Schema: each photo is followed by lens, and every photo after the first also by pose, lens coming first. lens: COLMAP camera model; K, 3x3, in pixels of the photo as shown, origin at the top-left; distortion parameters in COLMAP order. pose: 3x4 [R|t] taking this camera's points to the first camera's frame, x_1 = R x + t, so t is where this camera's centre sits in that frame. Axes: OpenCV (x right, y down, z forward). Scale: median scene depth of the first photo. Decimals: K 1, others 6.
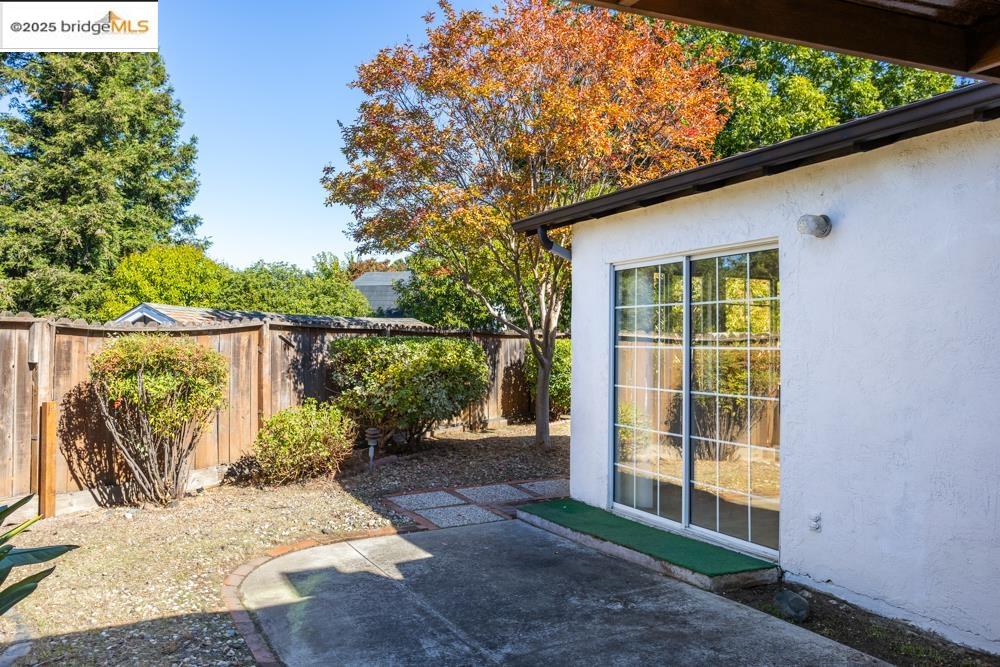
lens RADIAL K [[773.4, 0, 500.0], [0, 773.4, 333.5], [0, 0, 1]] dist [-0.002080, 0.002988]
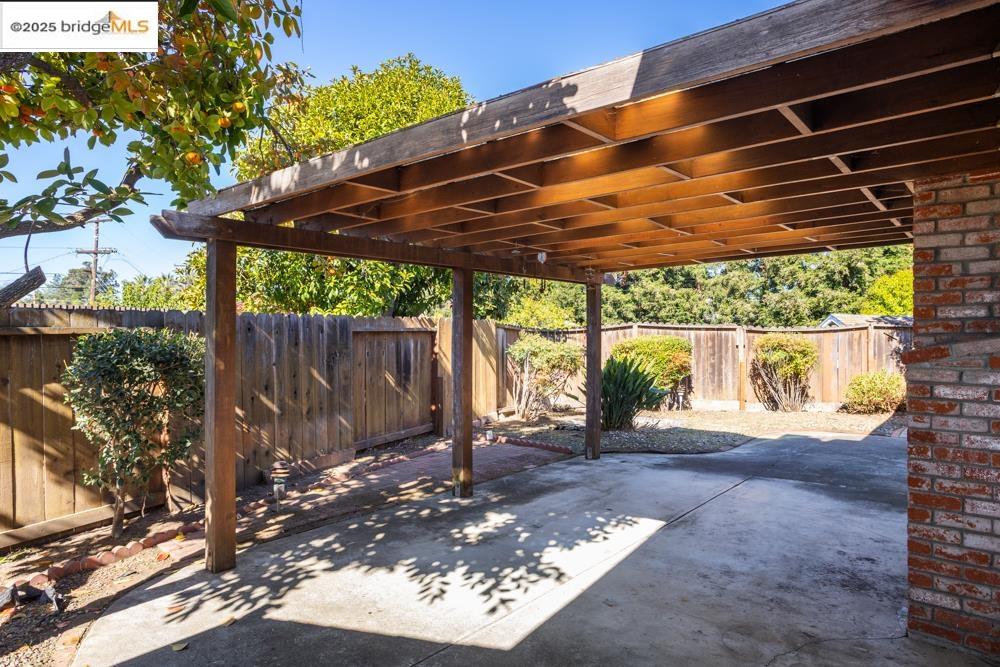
lens RADIAL K [[634.1, 0, 500.0], [0, 634.1, 333.5], [0, 0, 1]] dist [-0.047828, 0.051941]
pose [[0.419641, -0.003967, -0.907681, 0.636103], [0.011325, 0.999935, 0.000866, -0.005924], [0.907619, -0.010643, 0.419659, -0.351917]]
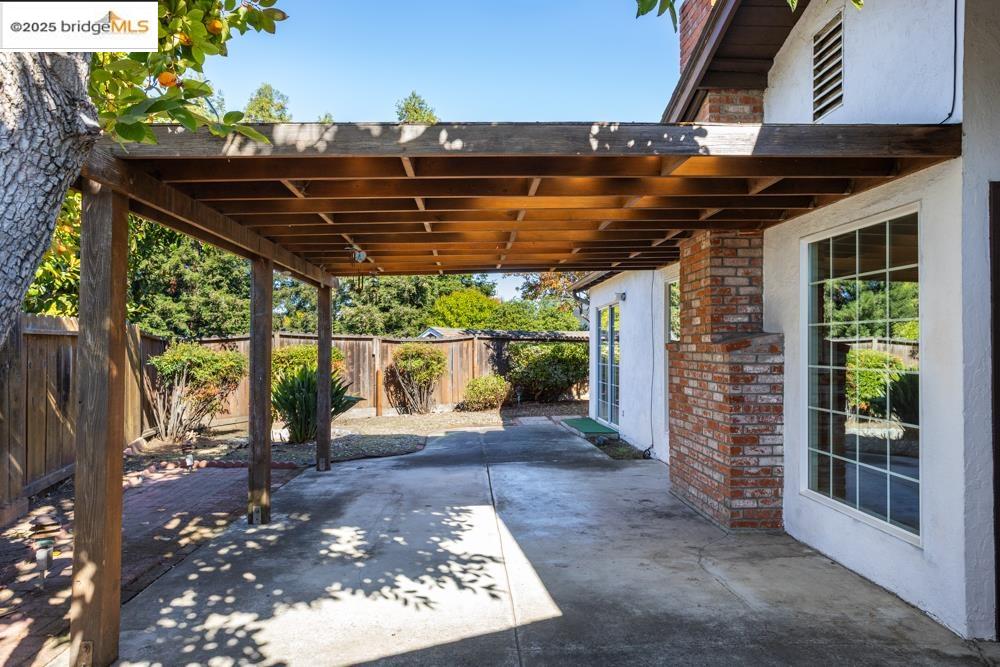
lens RADIAL K [[646.1, 0, 517.8], [0, 646.1, 335.9], [0, 0, 1]] dist [-0.018483, 0.001537]
pose [[0.926931, -0.014860, -0.374938, 0.455505], [0.011912, 0.999877, -0.010178, 0.003850], [0.375043, 0.004968, 0.926994, -0.564278]]
